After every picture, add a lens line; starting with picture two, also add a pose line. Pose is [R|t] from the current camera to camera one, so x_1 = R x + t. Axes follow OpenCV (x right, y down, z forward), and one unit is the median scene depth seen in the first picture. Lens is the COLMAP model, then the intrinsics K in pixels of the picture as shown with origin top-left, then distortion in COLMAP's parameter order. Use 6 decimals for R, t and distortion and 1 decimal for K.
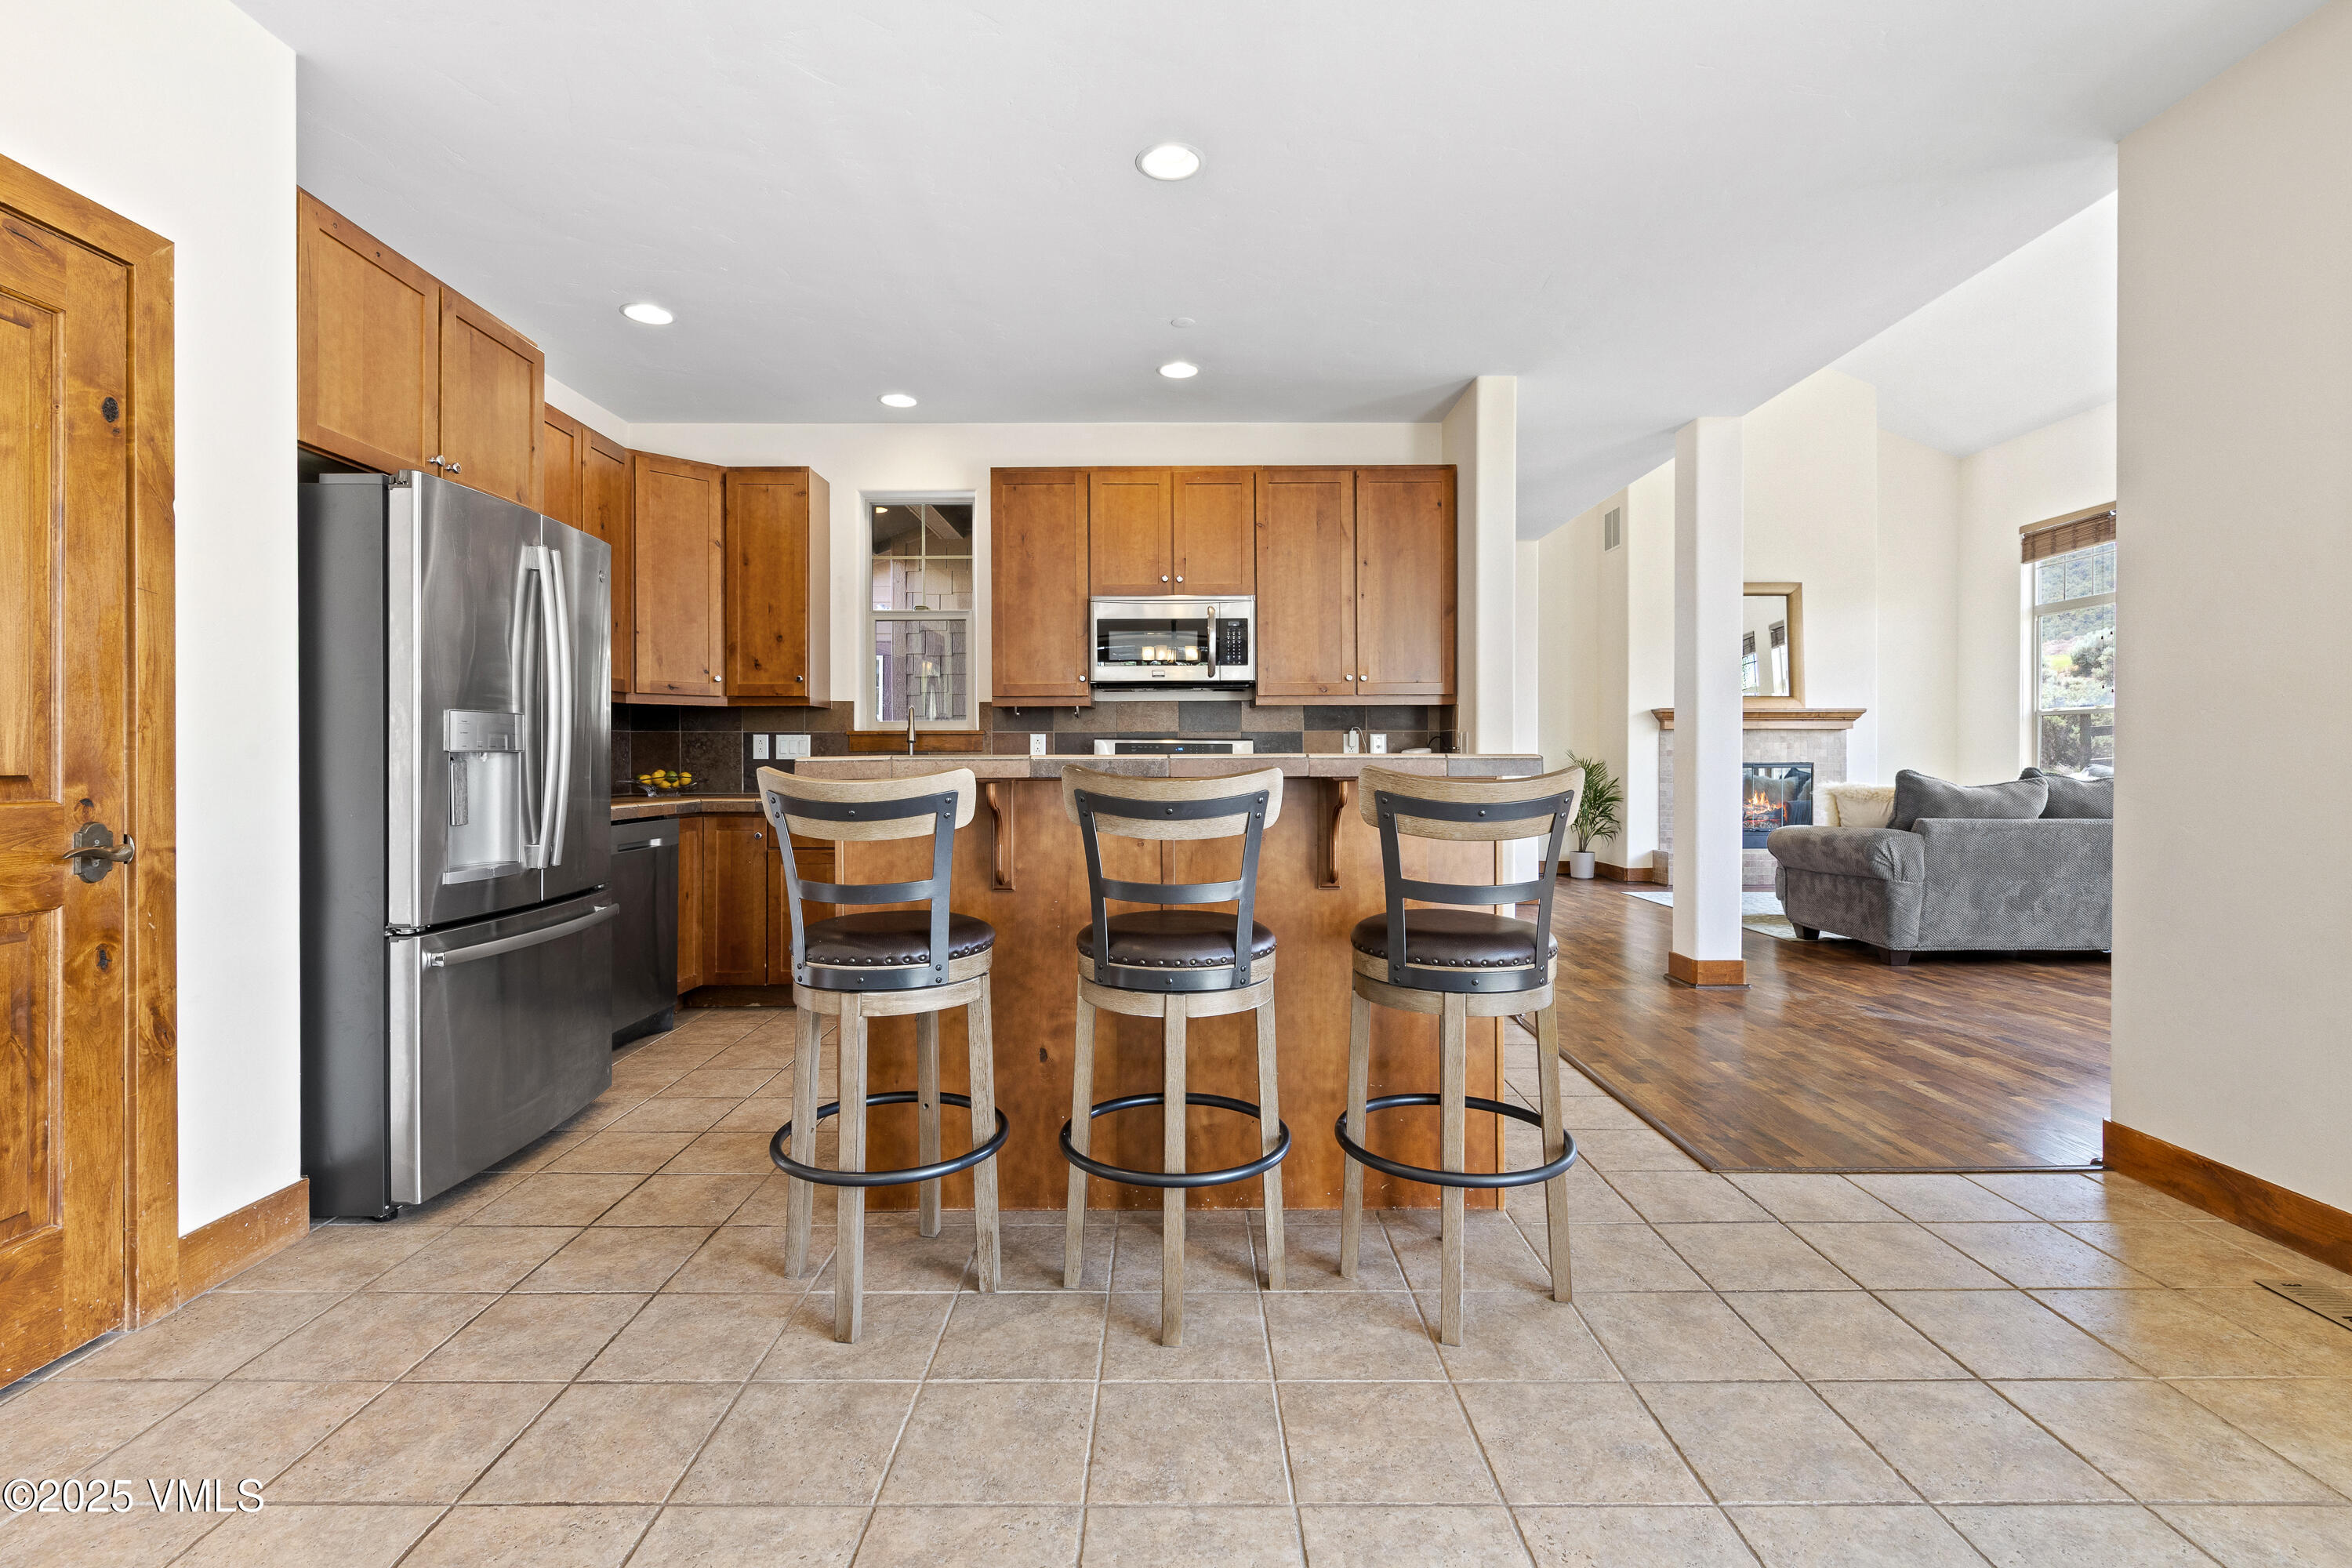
lens RADIAL K [[1075.3, 0, 1167.5], [0, 1075.3, 761.3], [0, 0, 1]] dist [-0.007983, 0.001403]
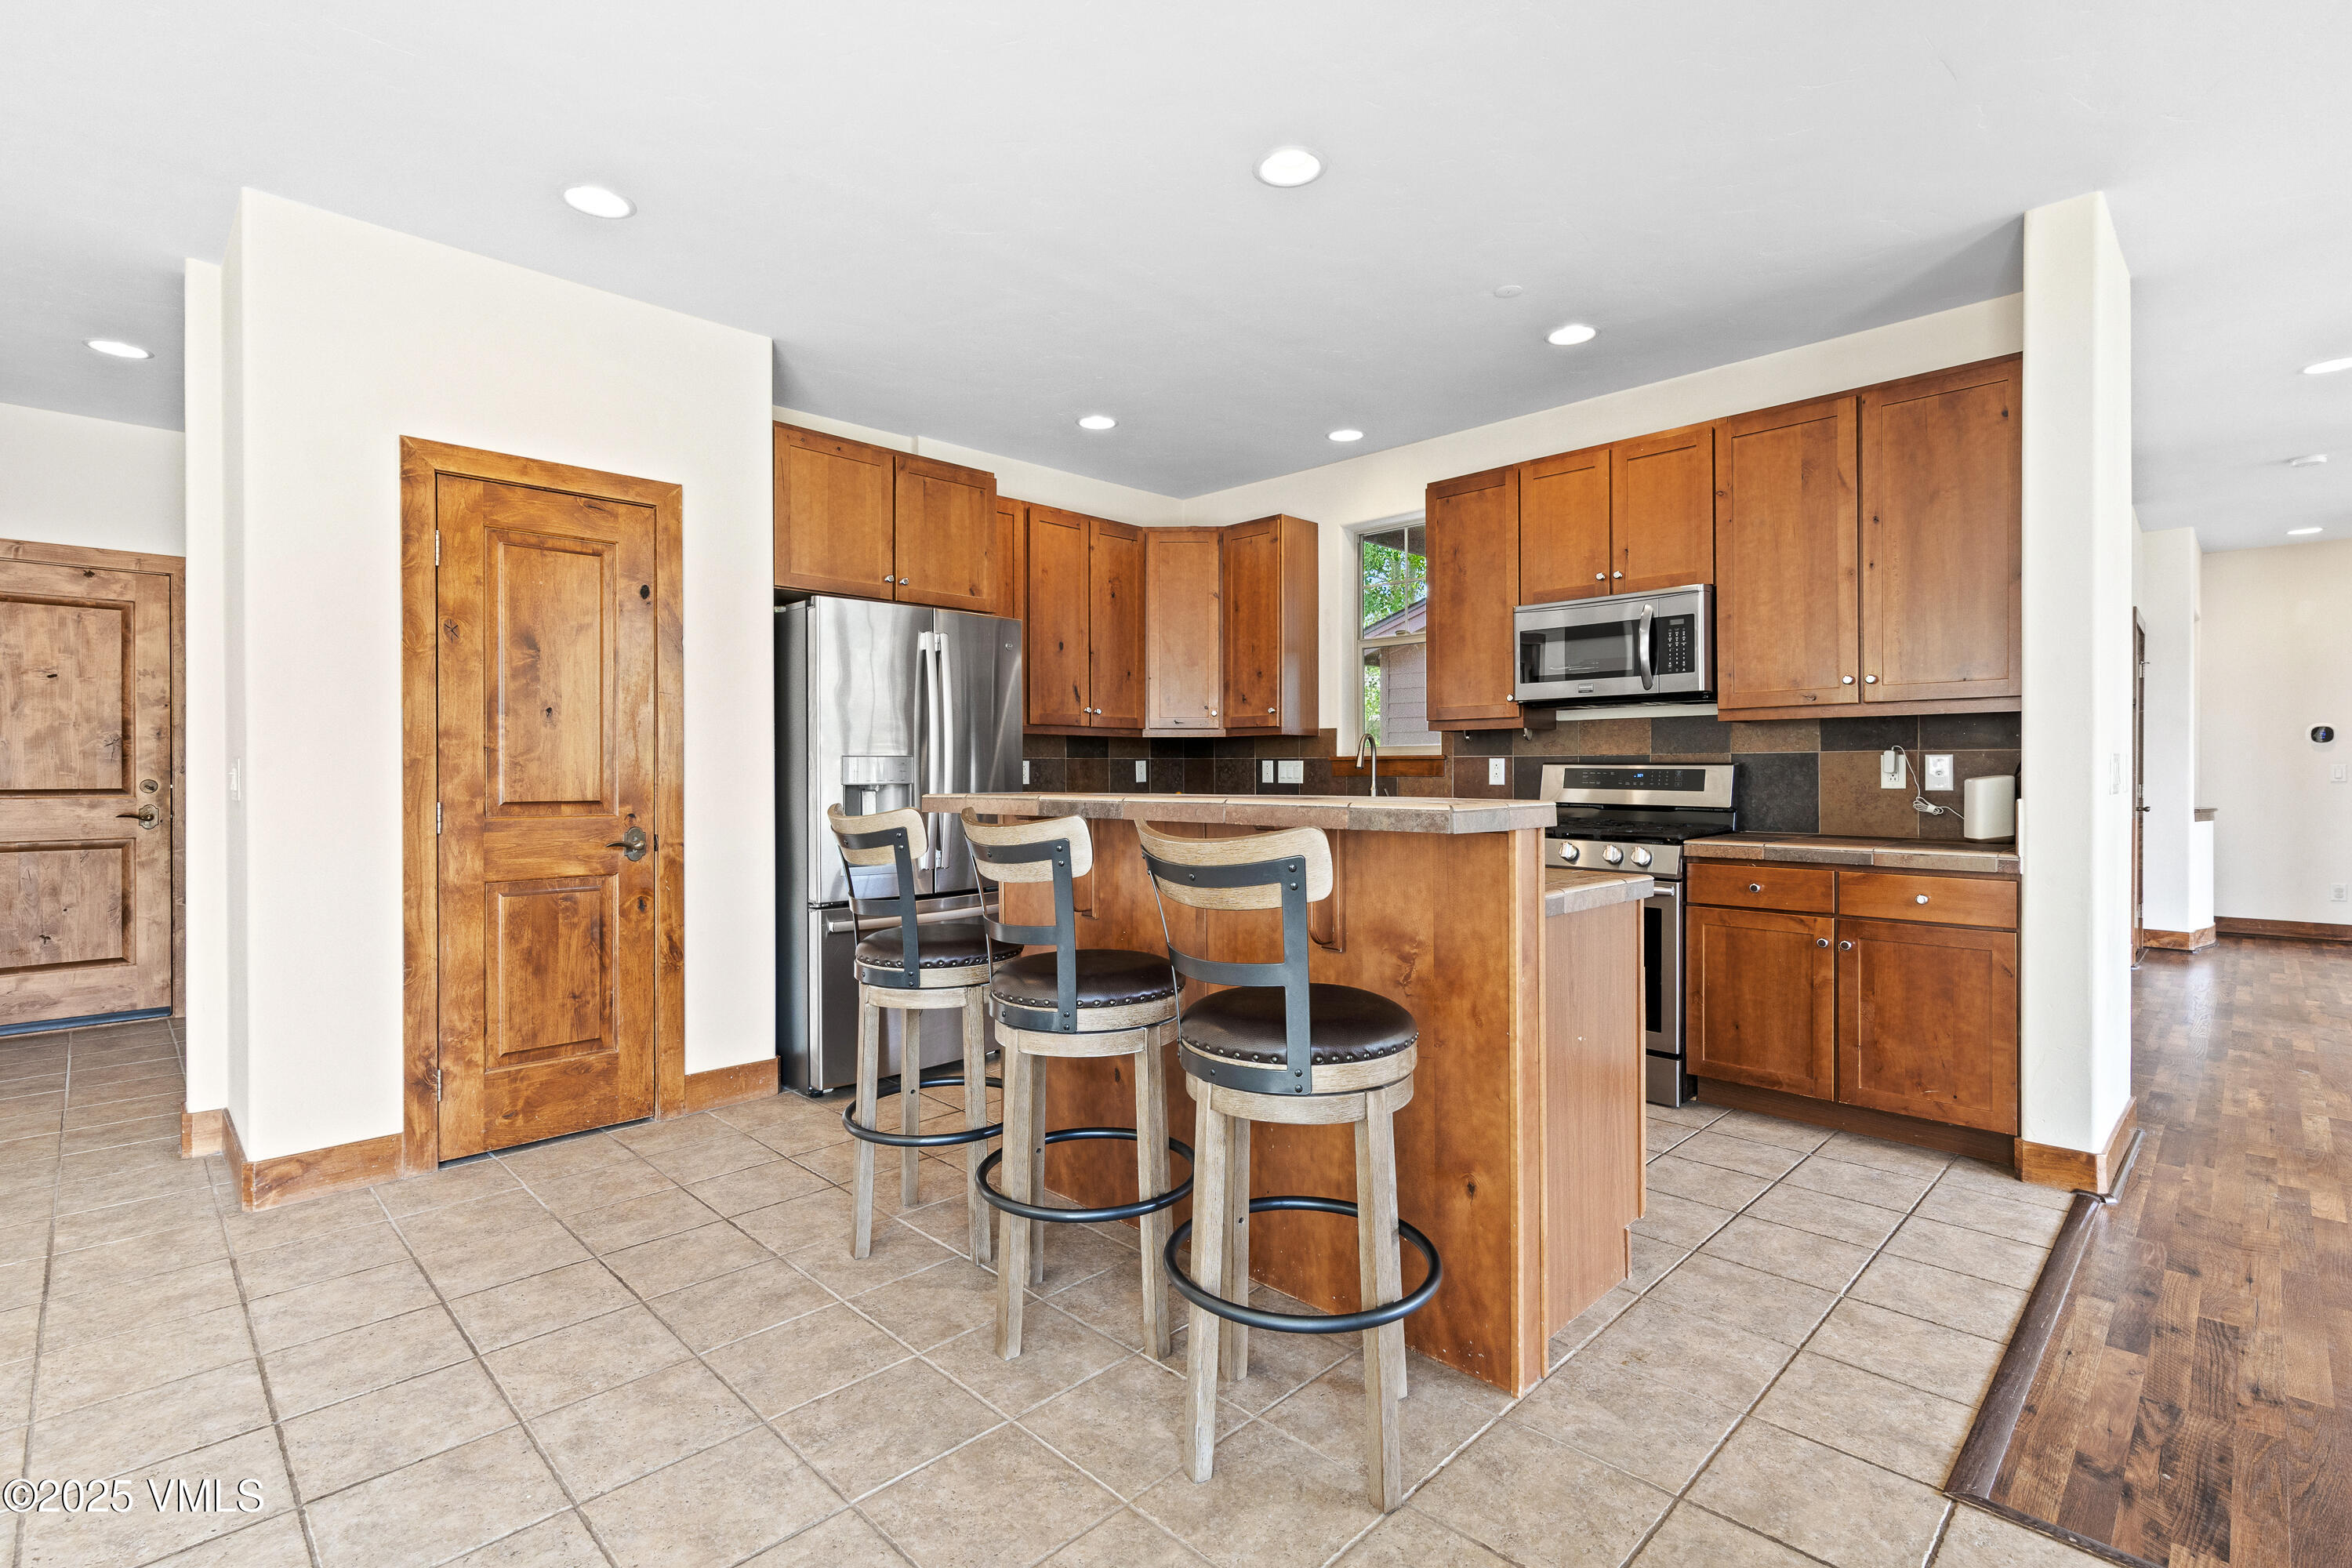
lens RADIAL K [[1075.3, 0, 1168.9], [0, 1075.3, 776.9], [0, 0, 1]] dist [-0.007983, 0.001403]
pose [[0.705581, 0.004595, -0.708615, 0.360853], [-0.000389, 0.999981, 0.006097, -0.015492], [0.708630, -0.004026, 0.705569, 0.152831]]
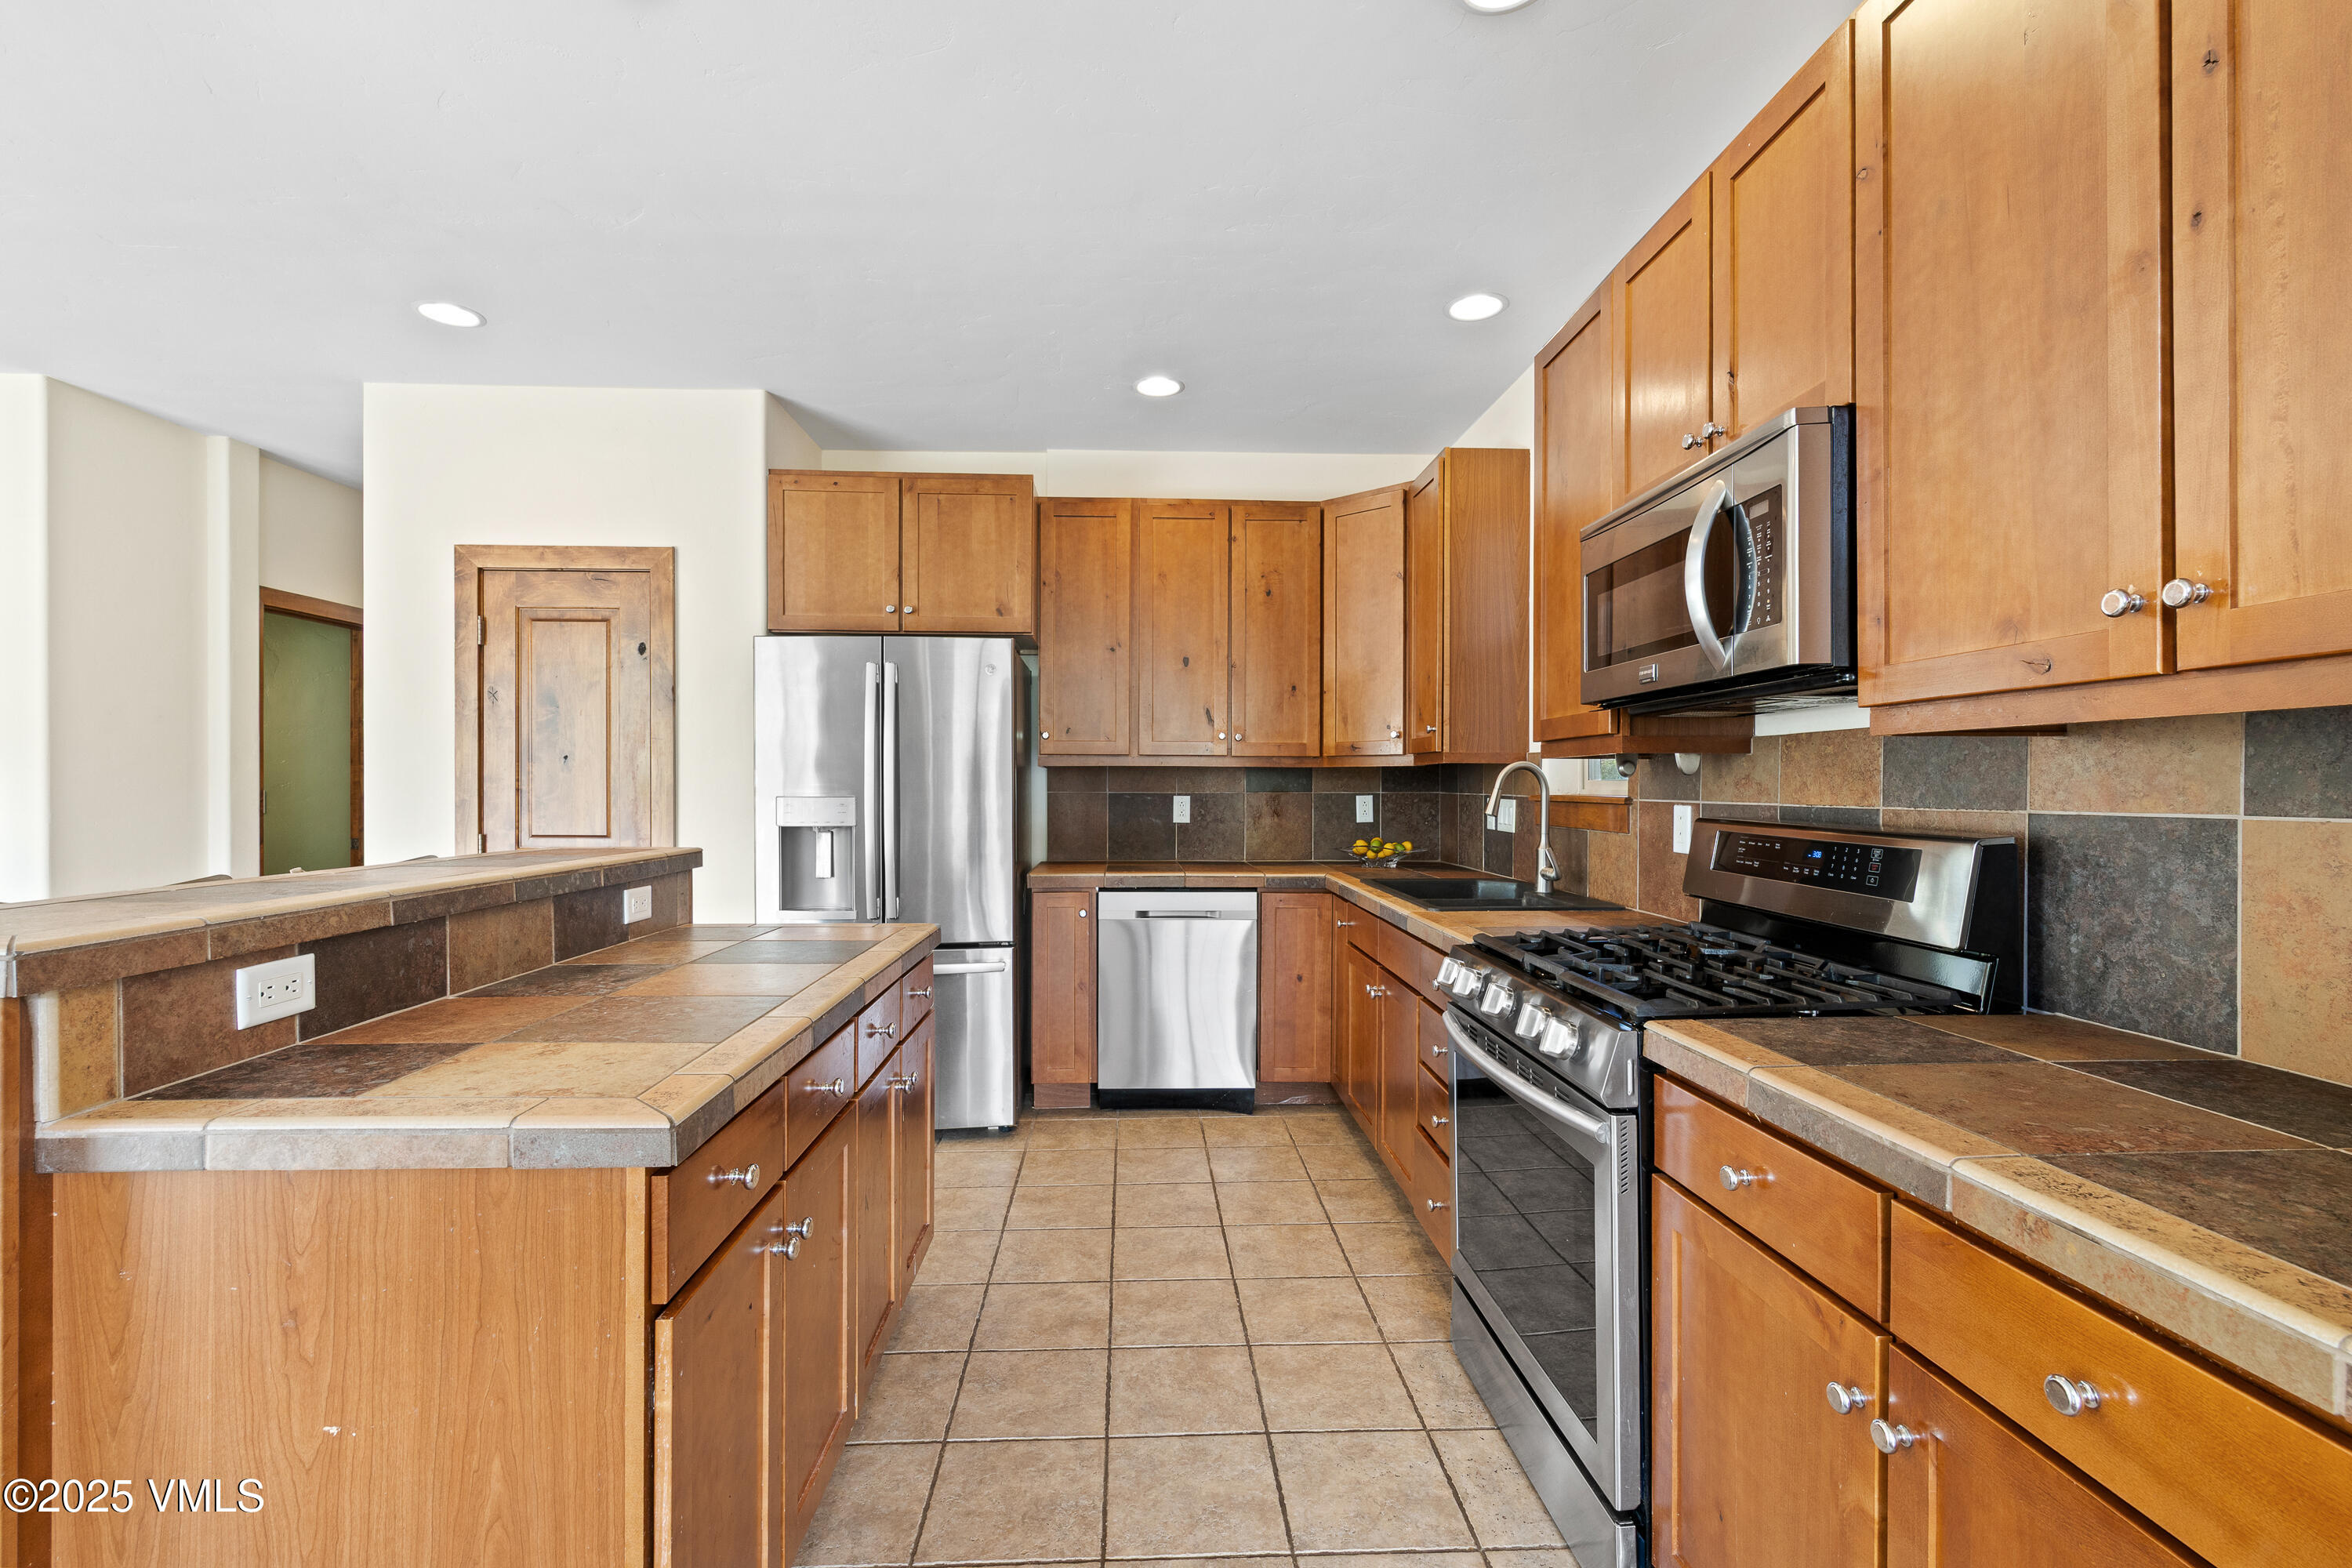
lens RADIAL K [[1023.0, 0, 1172.2], [0, 1023.0, 792.1], [0, 0, 1]] dist [0.001884, -0.000868]
pose [[0.049945, 0.008614, -0.998715, 0.382664], [-0.004228, 0.999956, 0.008413, -0.037085], [0.998743, 0.003802, 0.049979, 0.780509]]
